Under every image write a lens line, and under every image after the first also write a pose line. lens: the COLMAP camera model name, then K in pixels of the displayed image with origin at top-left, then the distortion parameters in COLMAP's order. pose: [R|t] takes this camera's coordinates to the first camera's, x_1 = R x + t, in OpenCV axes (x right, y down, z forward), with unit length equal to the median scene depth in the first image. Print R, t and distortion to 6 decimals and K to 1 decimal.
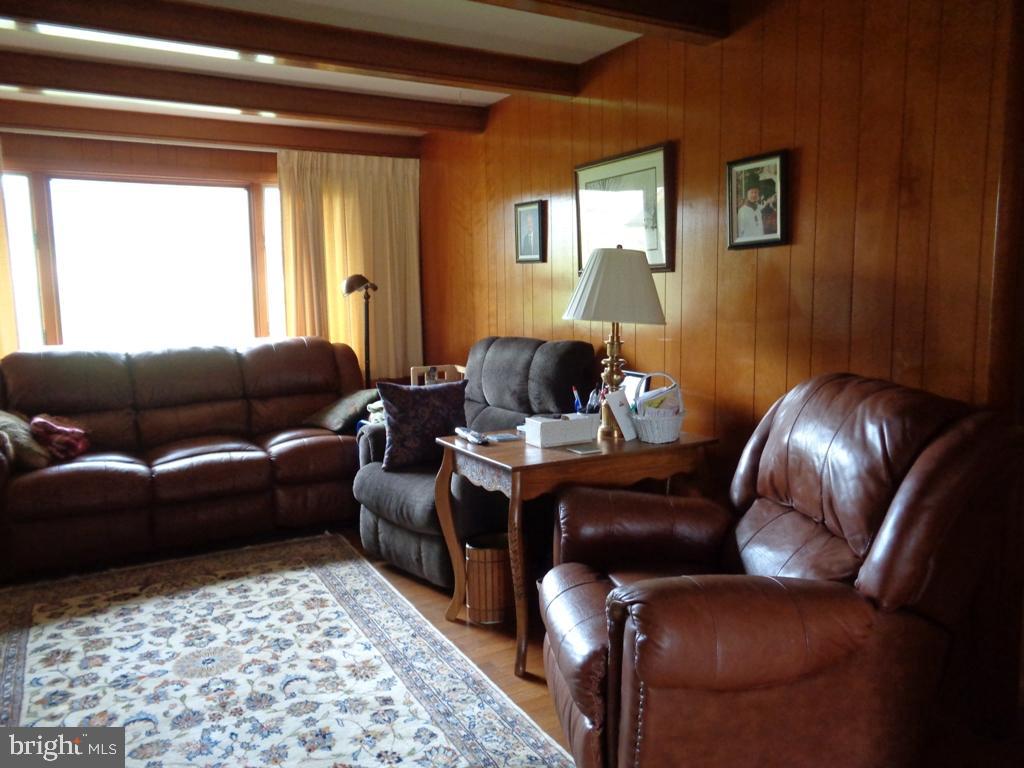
lens RADIAL K [[770.6, 0, 511.3], [0, 770.6, 384.5], [0, 0, 1]] dist [0.000870, 0.013211]
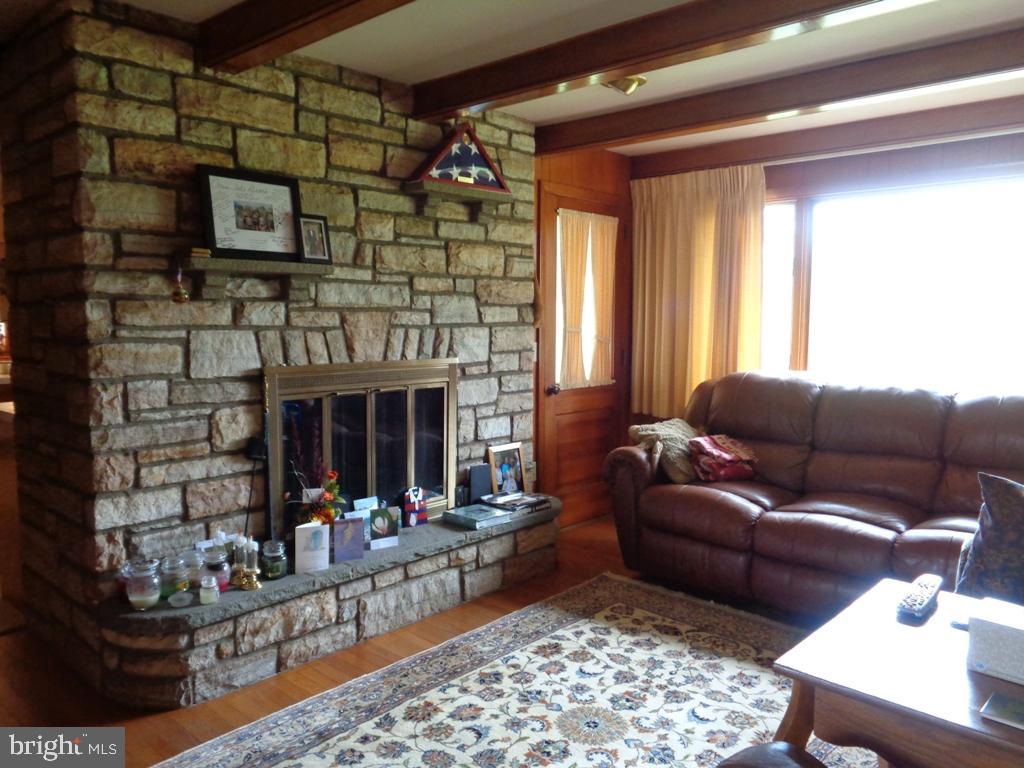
lens RADIAL K [[770.6, 0, 510.8], [0, 770.6, 379.8], [0, 0, 1]] dist [0.000870, 0.013211]
pose [[0.298133, 0.110488, -0.948108, 0.394155], [-0.124480, 0.989296, 0.076145, -0.107434], [0.946373, 0.095319, 0.308696, 0.541888]]
